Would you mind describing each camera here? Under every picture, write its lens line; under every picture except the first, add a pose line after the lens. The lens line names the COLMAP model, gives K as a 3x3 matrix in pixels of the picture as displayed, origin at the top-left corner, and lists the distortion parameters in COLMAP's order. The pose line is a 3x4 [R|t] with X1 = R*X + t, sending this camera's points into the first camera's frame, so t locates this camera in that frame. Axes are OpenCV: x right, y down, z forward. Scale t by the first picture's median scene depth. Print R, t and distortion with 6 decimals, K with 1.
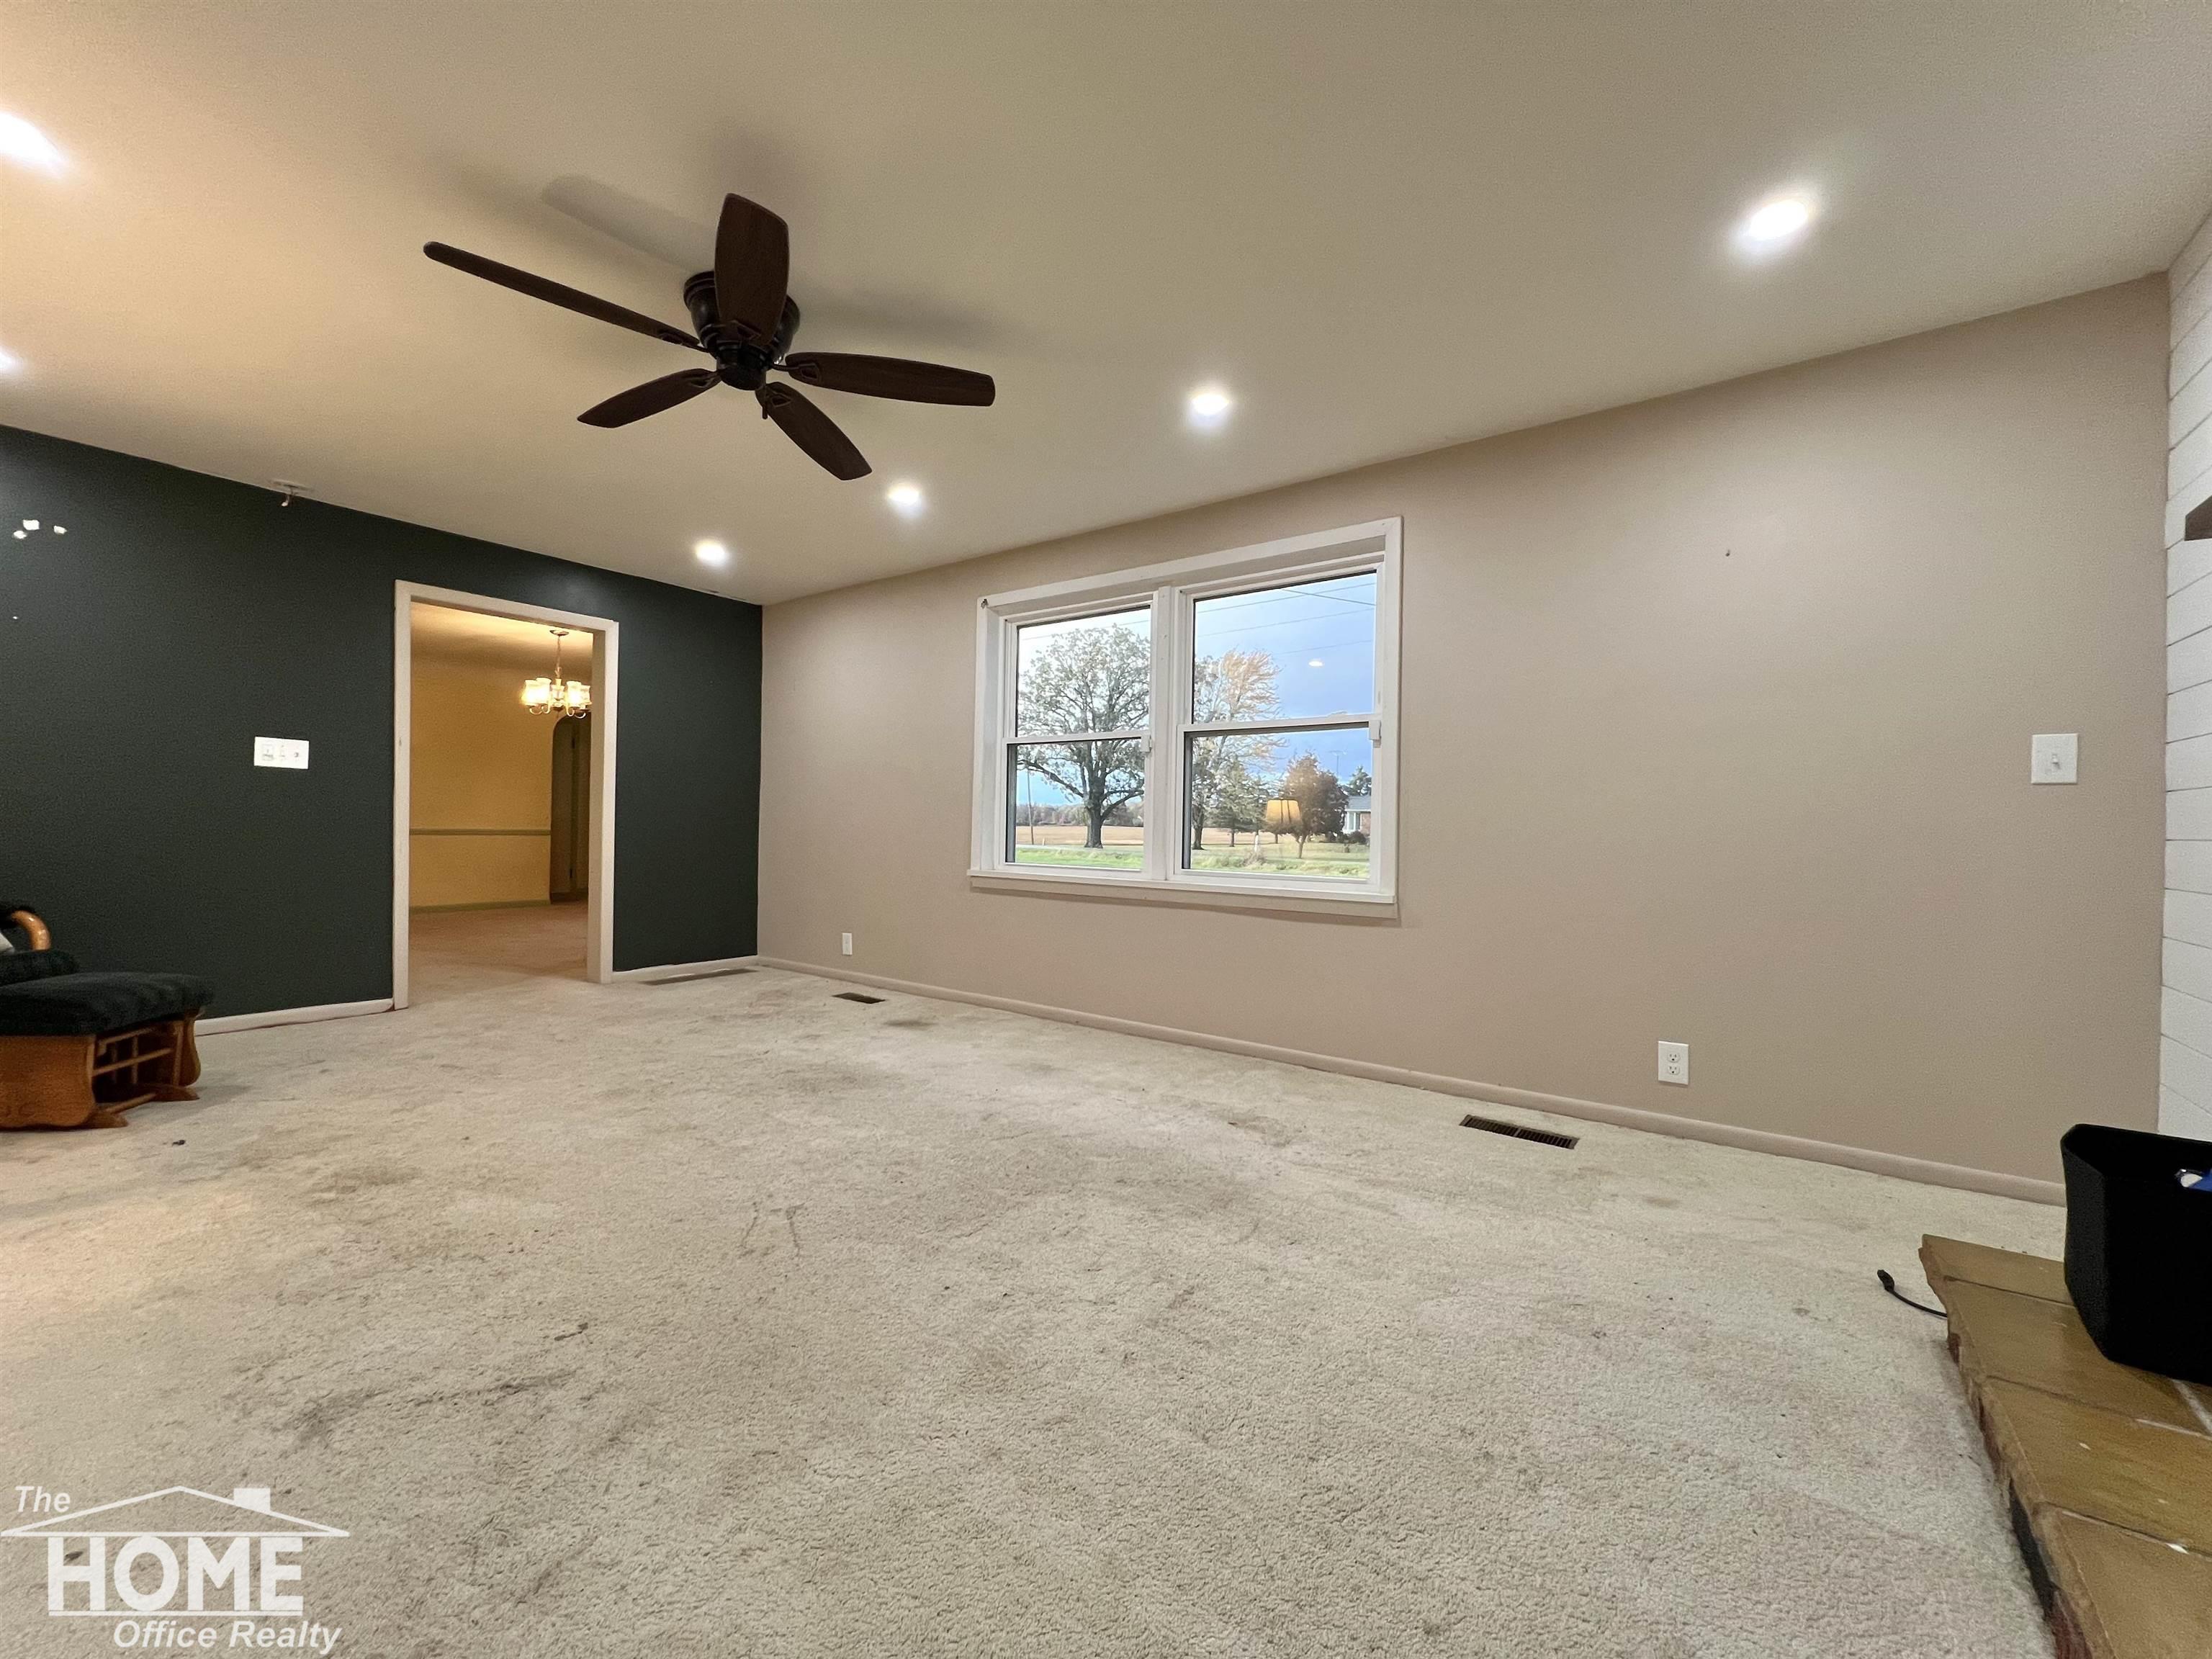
lens RADIAL K [[883.6, 0, 1108.2], [0, 883.6, 831.7], [0, 0, 1]] dist [0.000851, 0.000378]
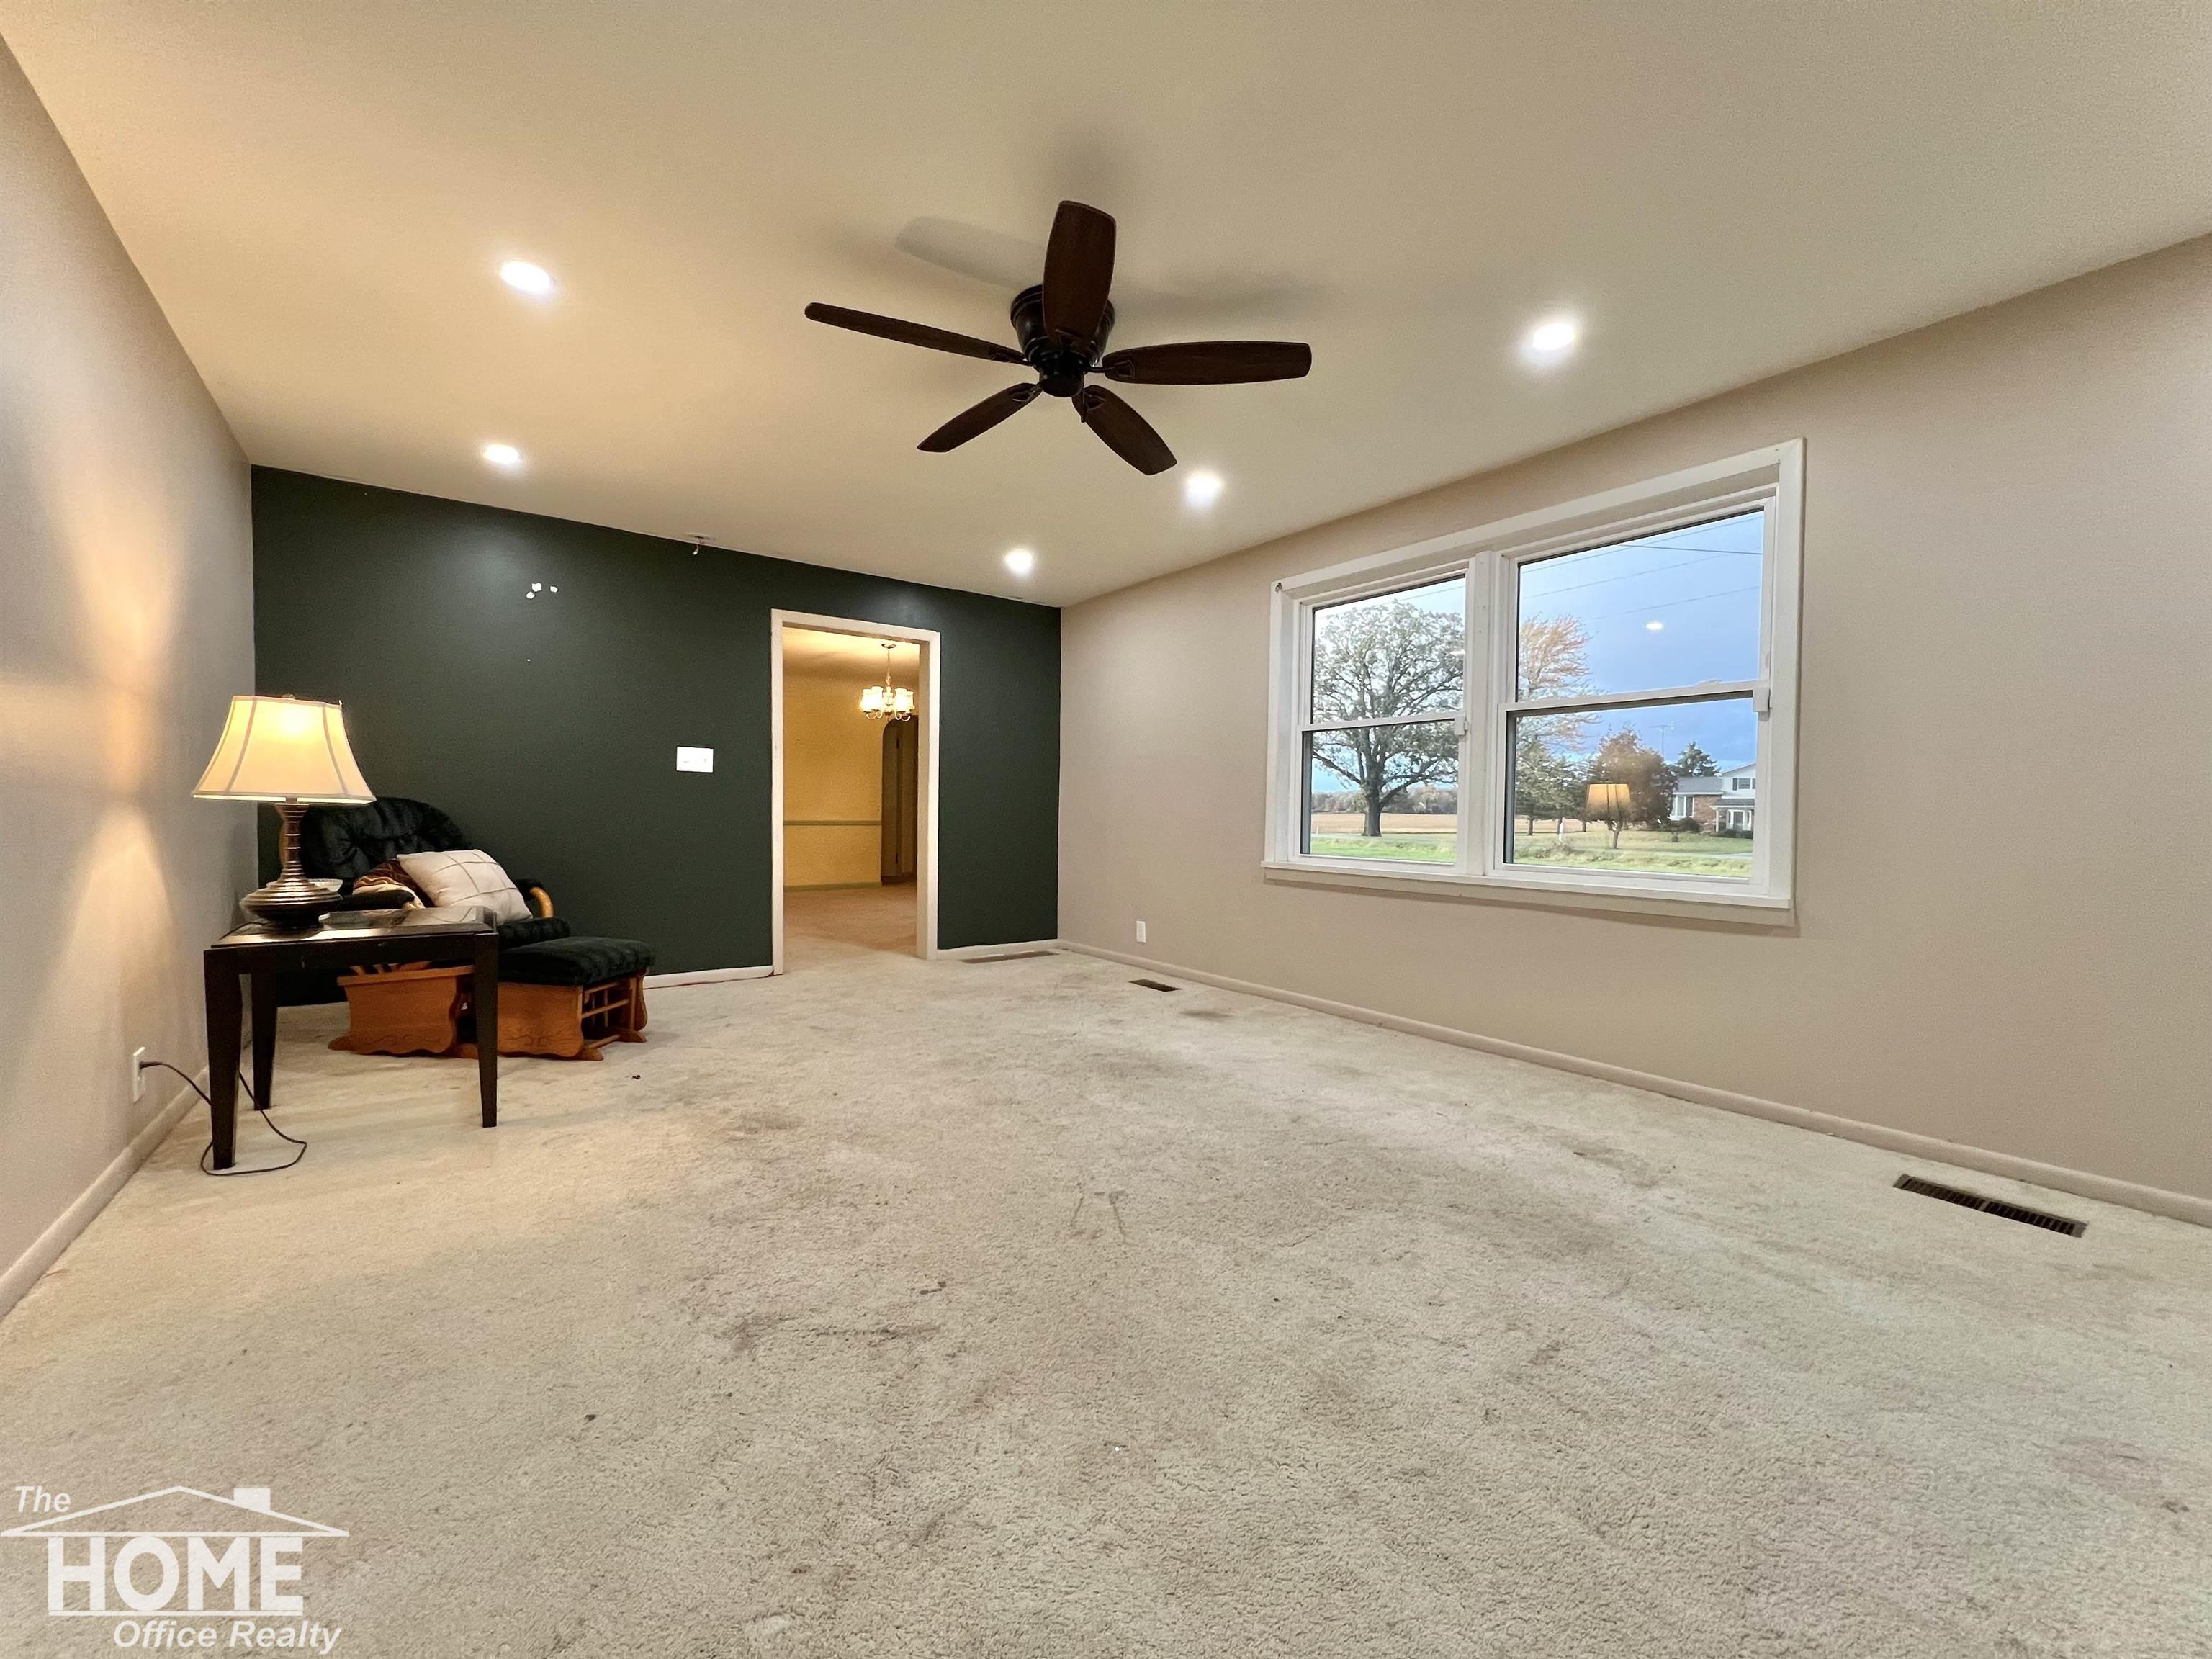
lens RADIAL K [[883.6, 0, 1108.7], [0, 883.6, 832.5], [0, 0, 1]] dist [0.000851, 0.000378]
pose [[0.953942, 0.000336, -0.299992, -0.043510], [0.003965, 0.999898, 0.013731, -0.004921], [0.299966, -0.014288, 0.953843, 0.020864]]
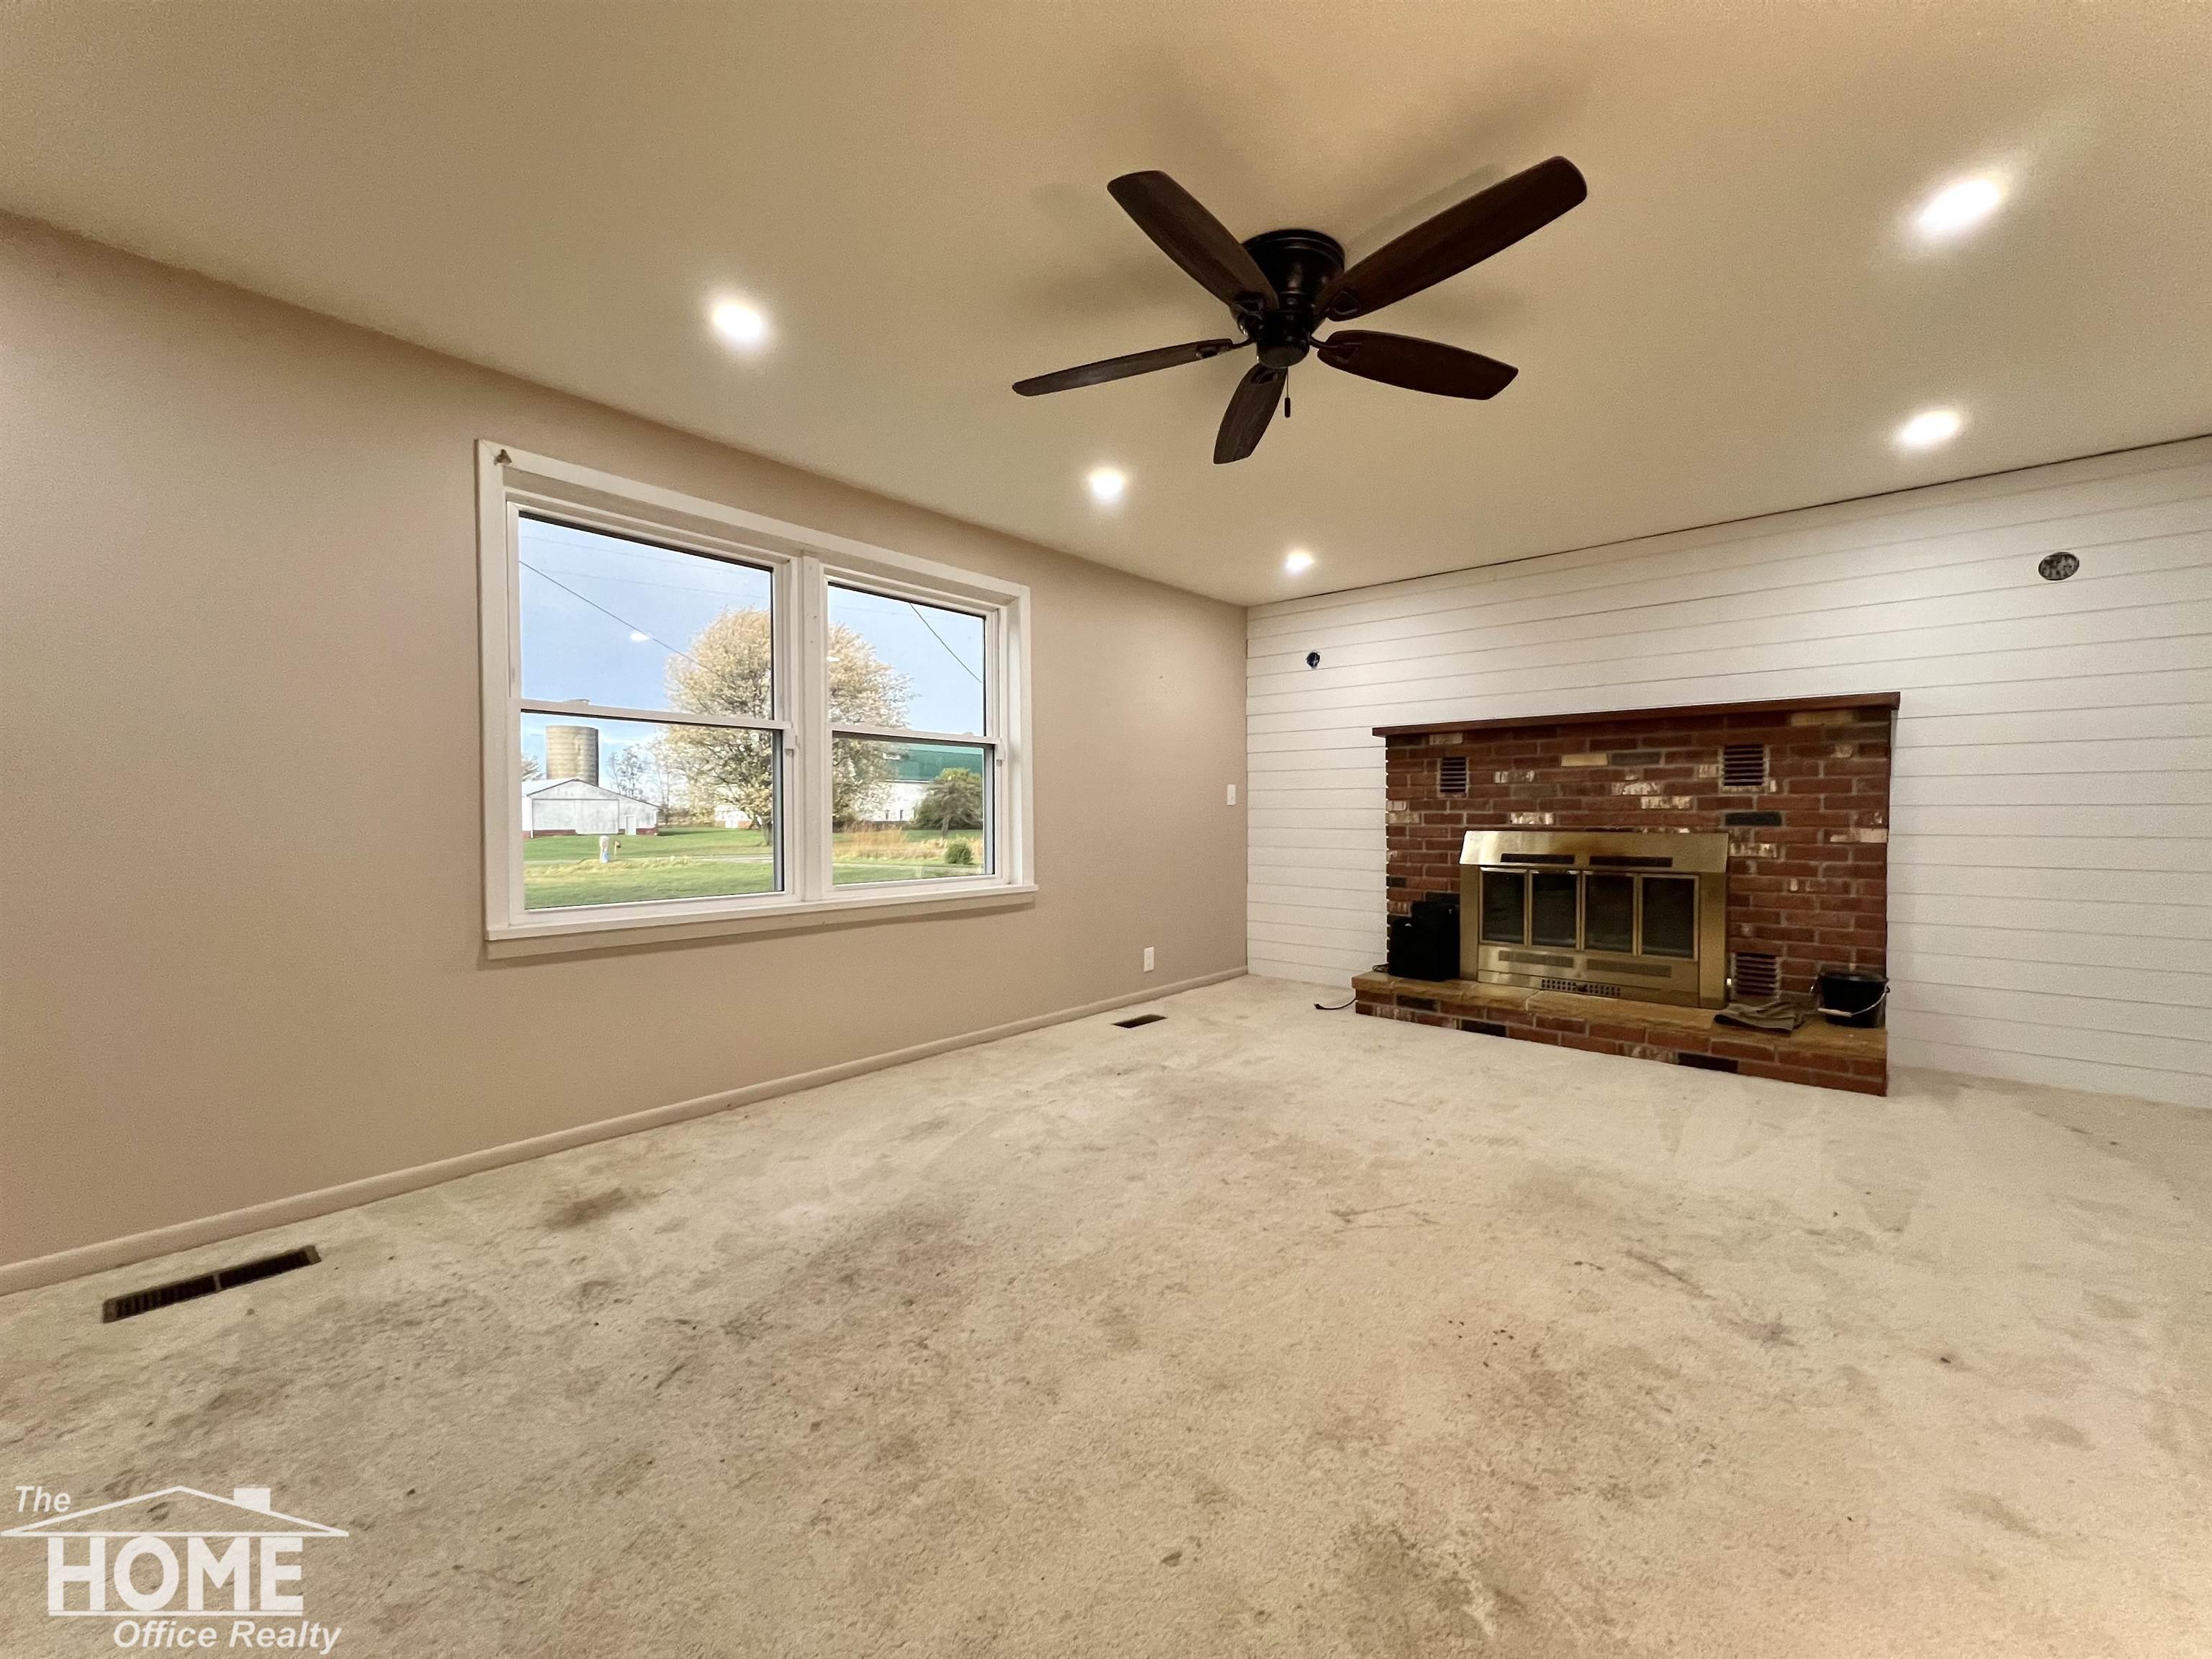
lens RADIAL K [[883.6, 0, 1105.4], [0, 883.6, 836.3], [0, 0, 1]] dist [0.000851, 0.000378]
pose [[0.082639, -0.042935, 0.995654, -1.100695], [0.007985, 0.999068, 0.042420, -0.060520], [-0.996548, 0.004445, 0.082904, 0.920118]]
